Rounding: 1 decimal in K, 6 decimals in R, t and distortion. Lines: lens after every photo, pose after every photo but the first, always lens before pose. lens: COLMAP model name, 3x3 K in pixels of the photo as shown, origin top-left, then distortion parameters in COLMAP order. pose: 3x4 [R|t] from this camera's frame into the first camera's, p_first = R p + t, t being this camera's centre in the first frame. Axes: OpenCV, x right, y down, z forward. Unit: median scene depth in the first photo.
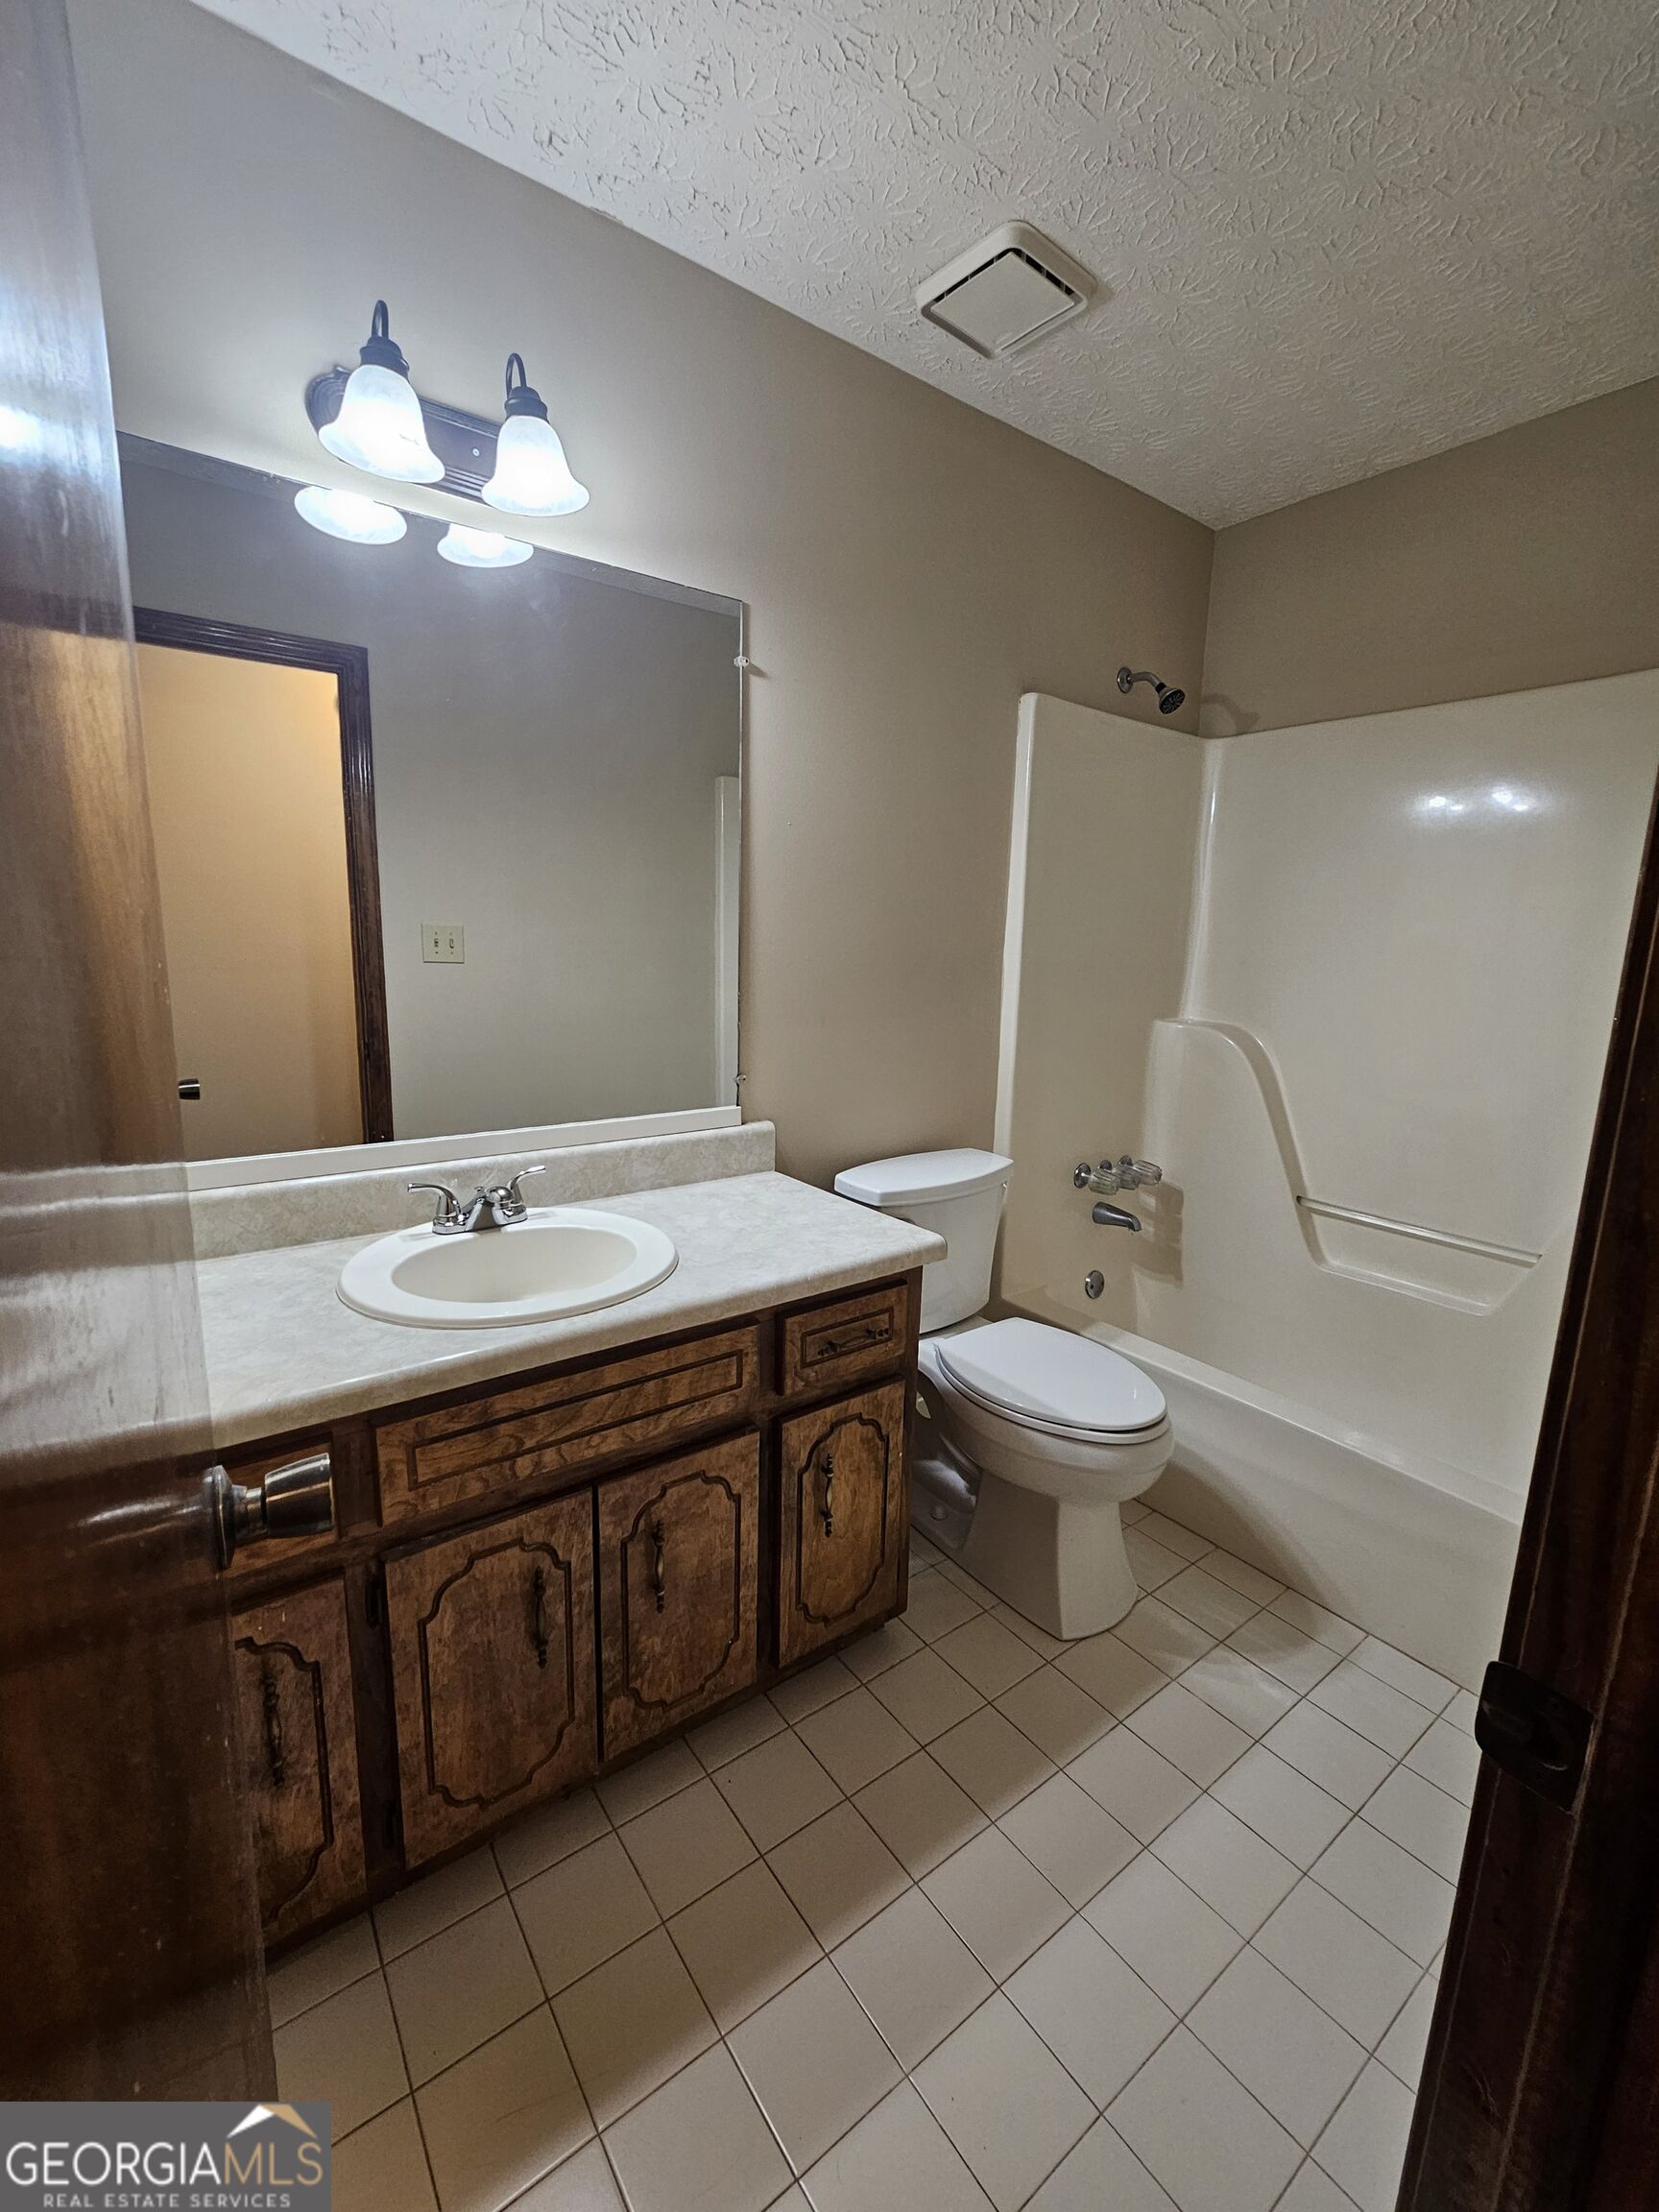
lens RADIAL K [[909.0, 0, 829.5], [0, 909.0, 1106.0], [0, 0, 1]] dist [-0.001171, -0.000434]
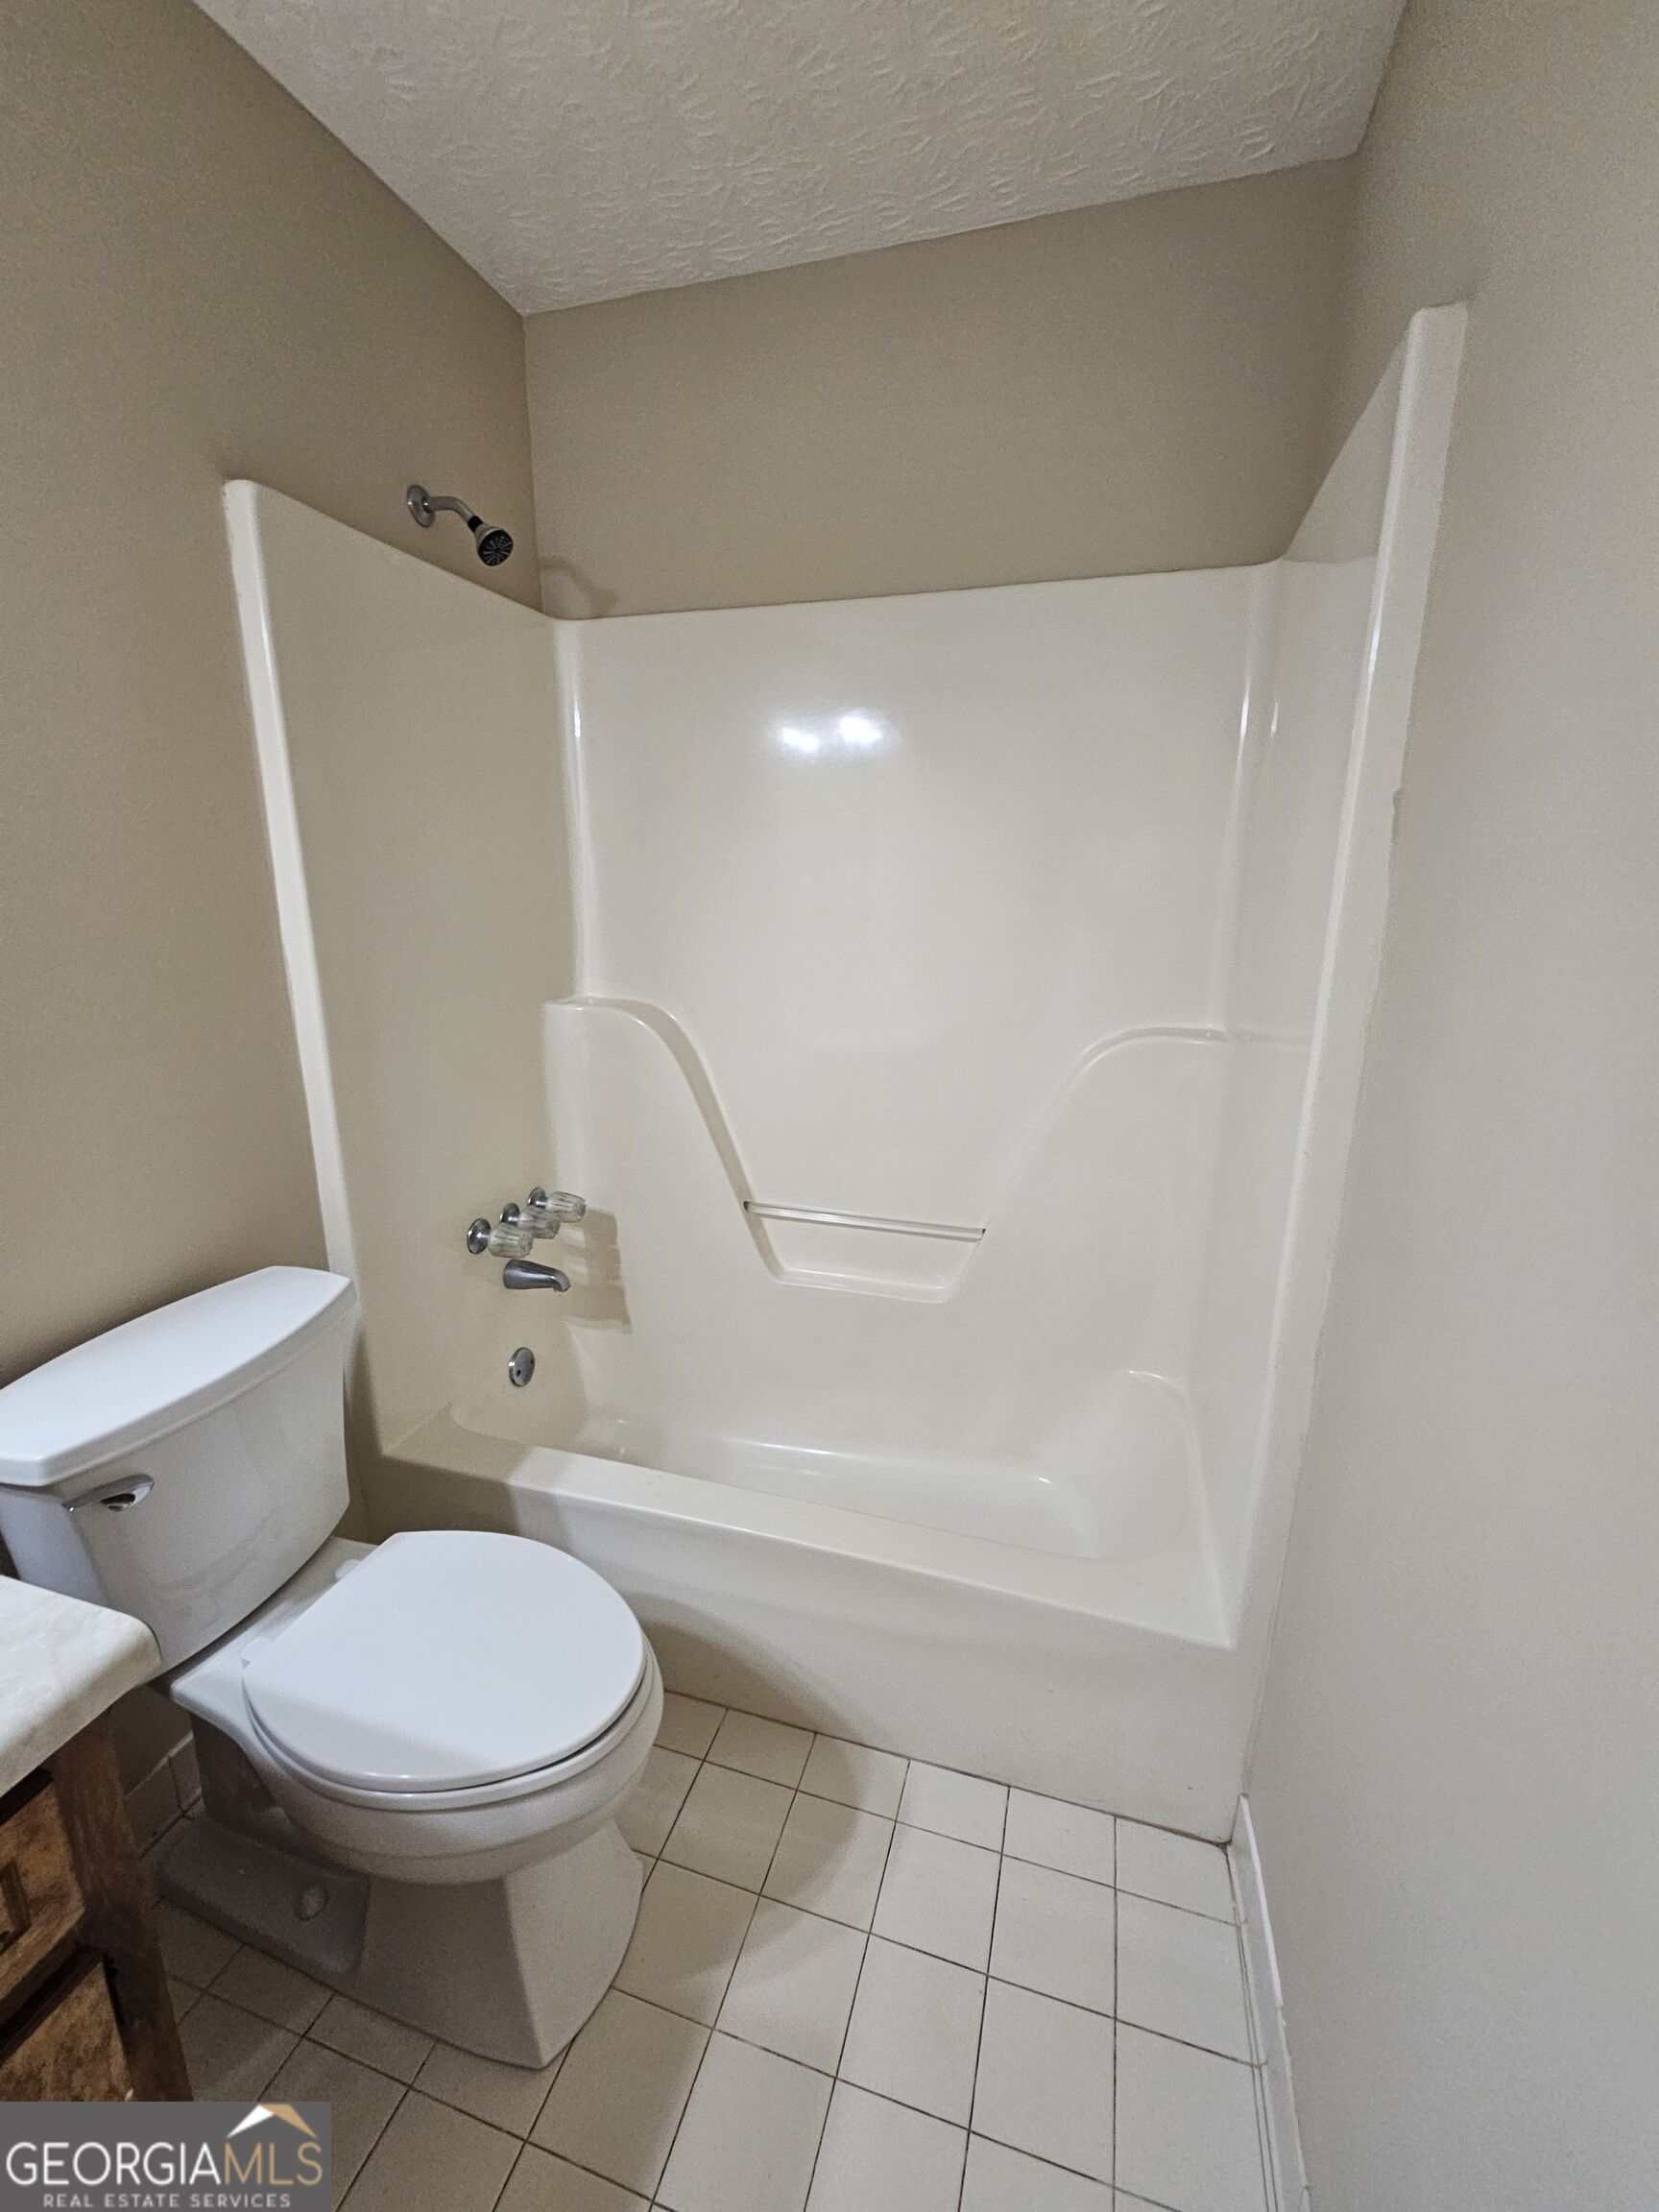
lens RADIAL K [[909.0, 0, 829.5], [0, 909.0, 1106.0], [0, 0, 1]] dist [-0.001171, -0.000434]
pose [[0.806564, -0.163905, 0.567970, 0.112673], [0.119496, 0.986164, 0.114894, -0.073962], [-0.578943, -0.024799, 0.814991, 0.264069]]
